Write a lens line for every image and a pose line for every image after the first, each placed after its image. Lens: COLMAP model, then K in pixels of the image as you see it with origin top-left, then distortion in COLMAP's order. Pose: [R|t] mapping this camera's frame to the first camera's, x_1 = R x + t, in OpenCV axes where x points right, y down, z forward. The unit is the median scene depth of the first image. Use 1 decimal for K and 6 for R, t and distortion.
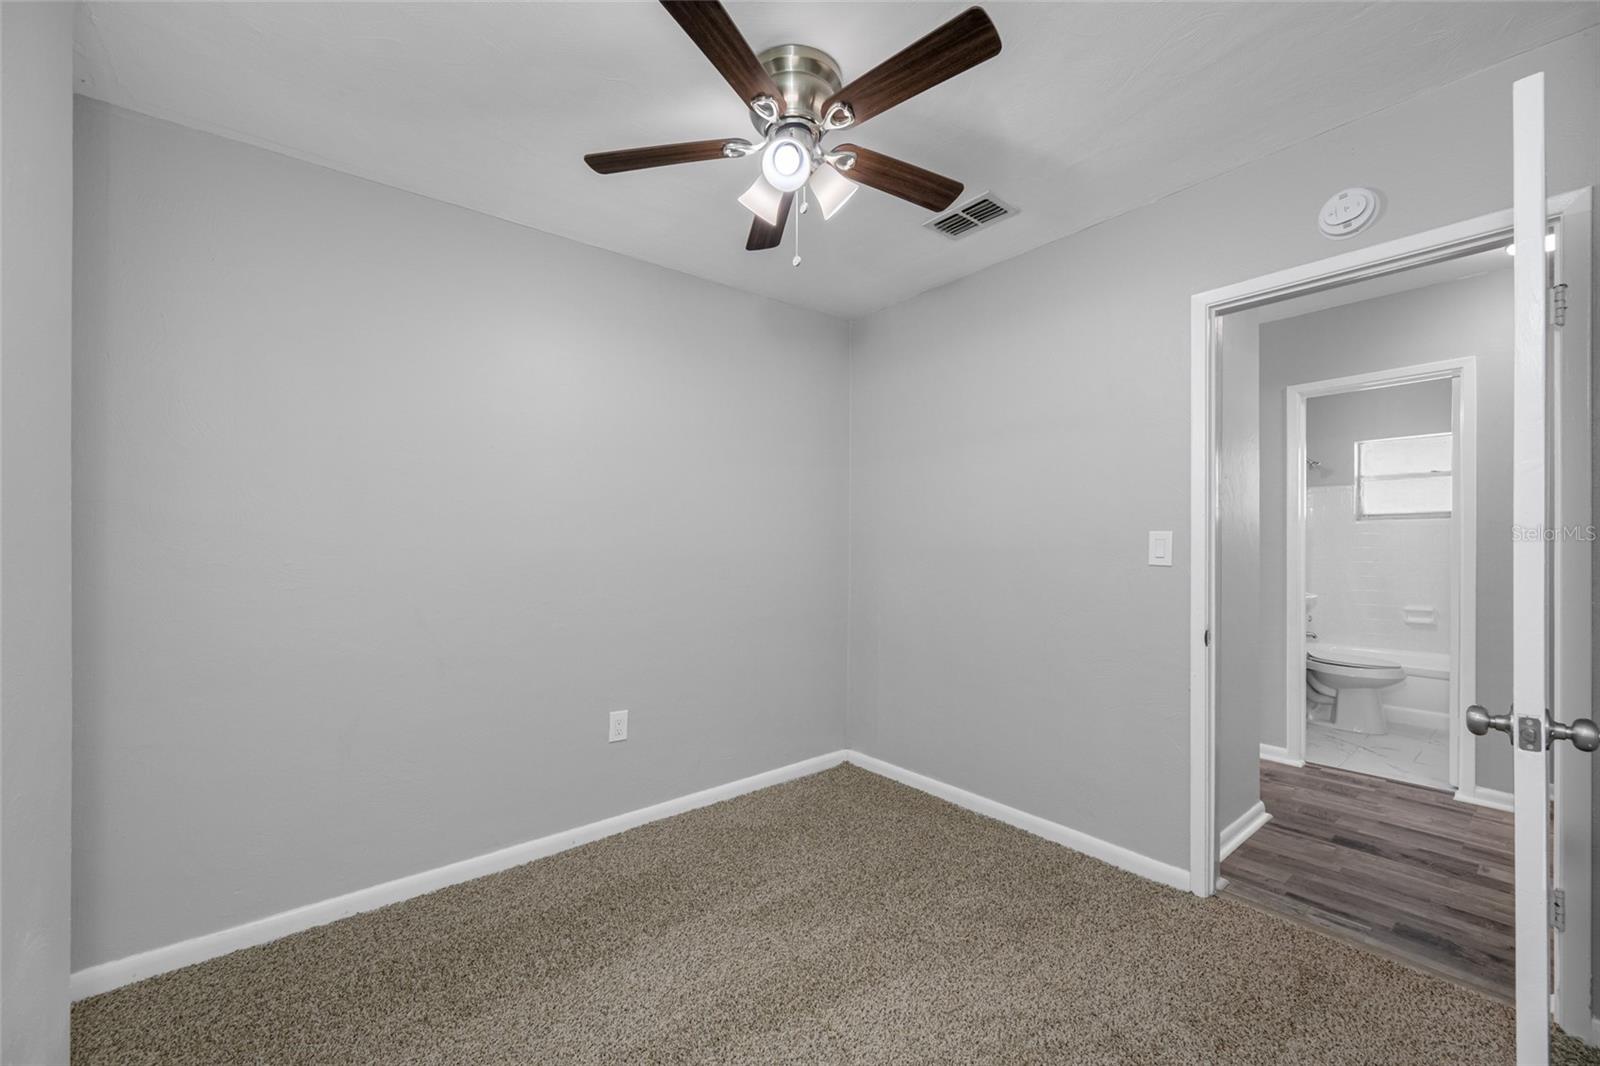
lens RADIAL K [[621.3, 0, 803.9], [0, 621.3, 540.0], [0, 0, 1]] dist [-0.001409, -0.000202]
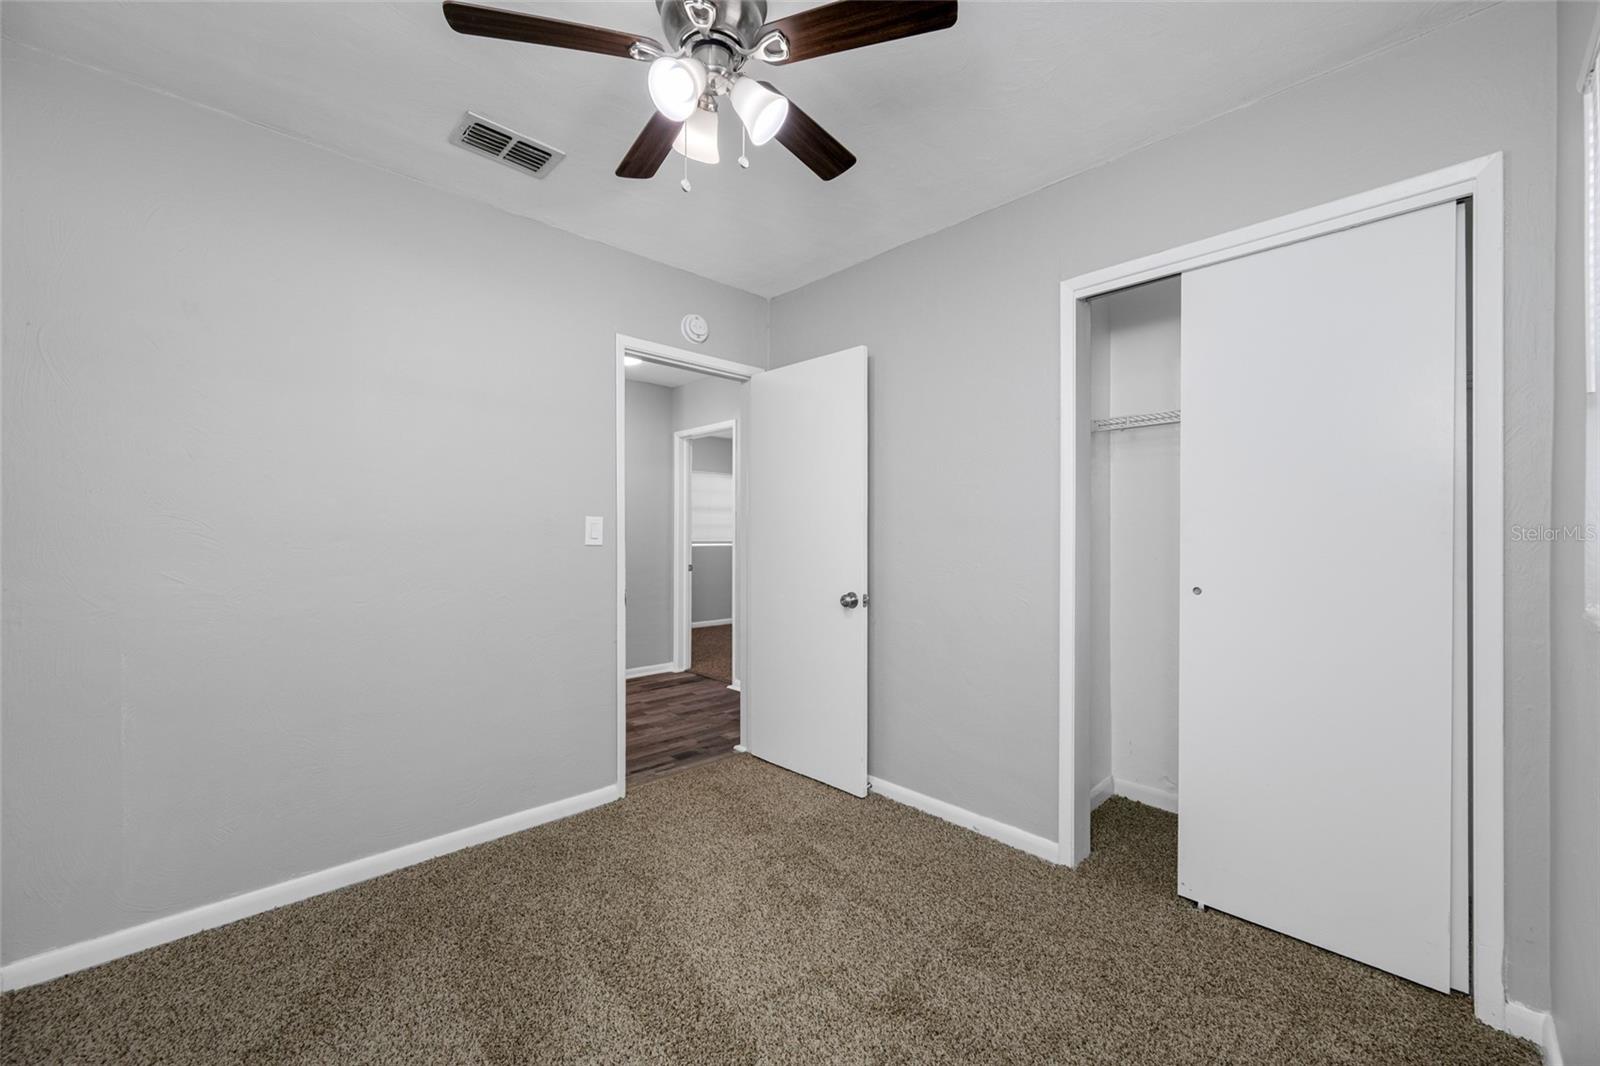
lens RADIAL K [[621.3, 0, 819.3], [0, 621.3, 538.5], [0, 0, 1]] dist [-0.001409, -0.000202]
pose [[-0.097087, -0.001465, 0.995275, -0.714892], [-0.013376, 0.999911, 0.000167, 0.023231], [-0.995186, -0.013297, -0.097098, 0.735199]]
